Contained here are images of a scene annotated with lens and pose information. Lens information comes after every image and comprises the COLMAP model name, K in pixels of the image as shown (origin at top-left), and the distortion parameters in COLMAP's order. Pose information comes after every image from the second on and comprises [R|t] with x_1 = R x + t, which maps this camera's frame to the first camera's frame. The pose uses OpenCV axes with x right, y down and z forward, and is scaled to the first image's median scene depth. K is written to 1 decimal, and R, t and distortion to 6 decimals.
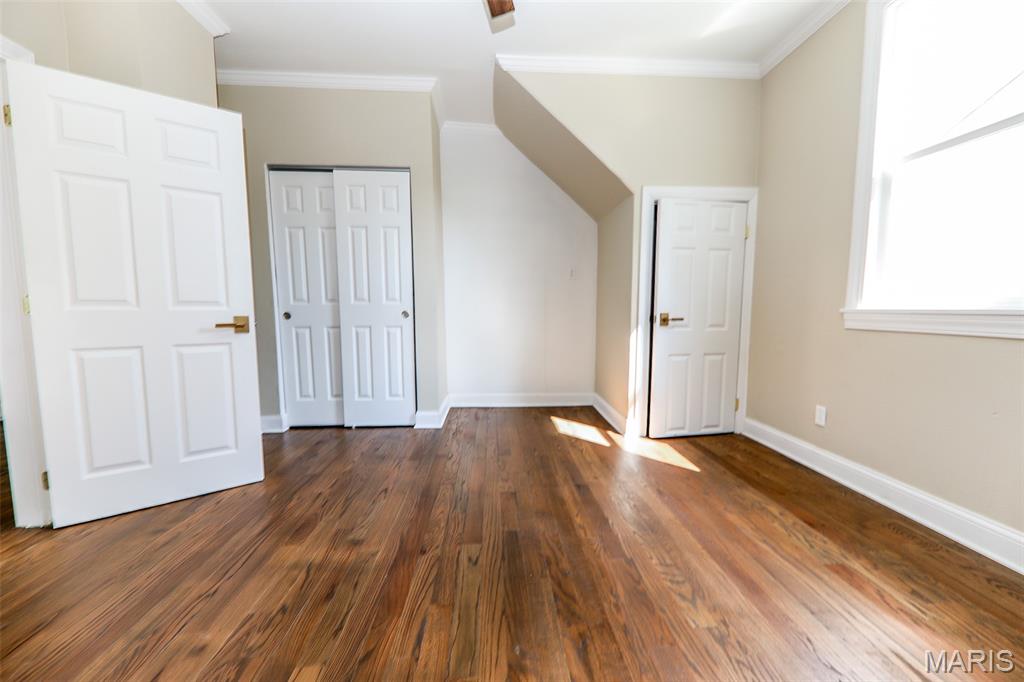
lens RADIAL K [[397.4, 0, 520.7], [0, 397.4, 345.2], [0, 0, 1]] dist [0.001982, -0.000136]
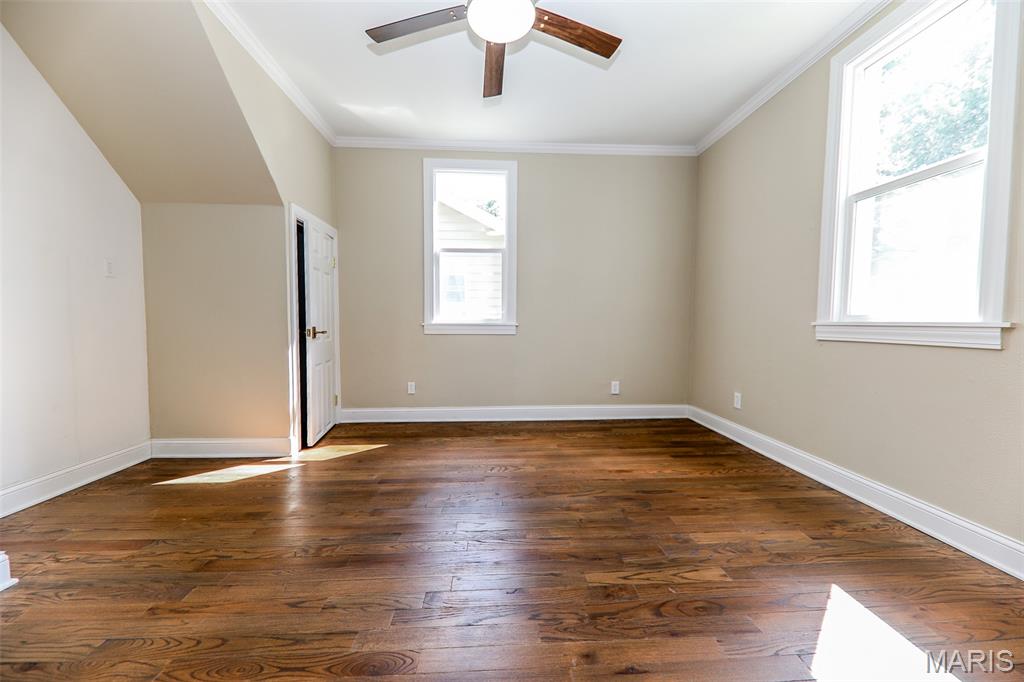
lens RADIAL K [[397.4, 0, 520.7], [0, 397.4, 345.2], [0, 0, 1]] dist [0.001982, -0.000136]
pose [[-0.015152, -0.053340, 0.998461, -0.845646], [0.090407, 0.994413, 0.054495, -0.045328], [-0.995790, 0.091093, -0.010245, 0.529583]]
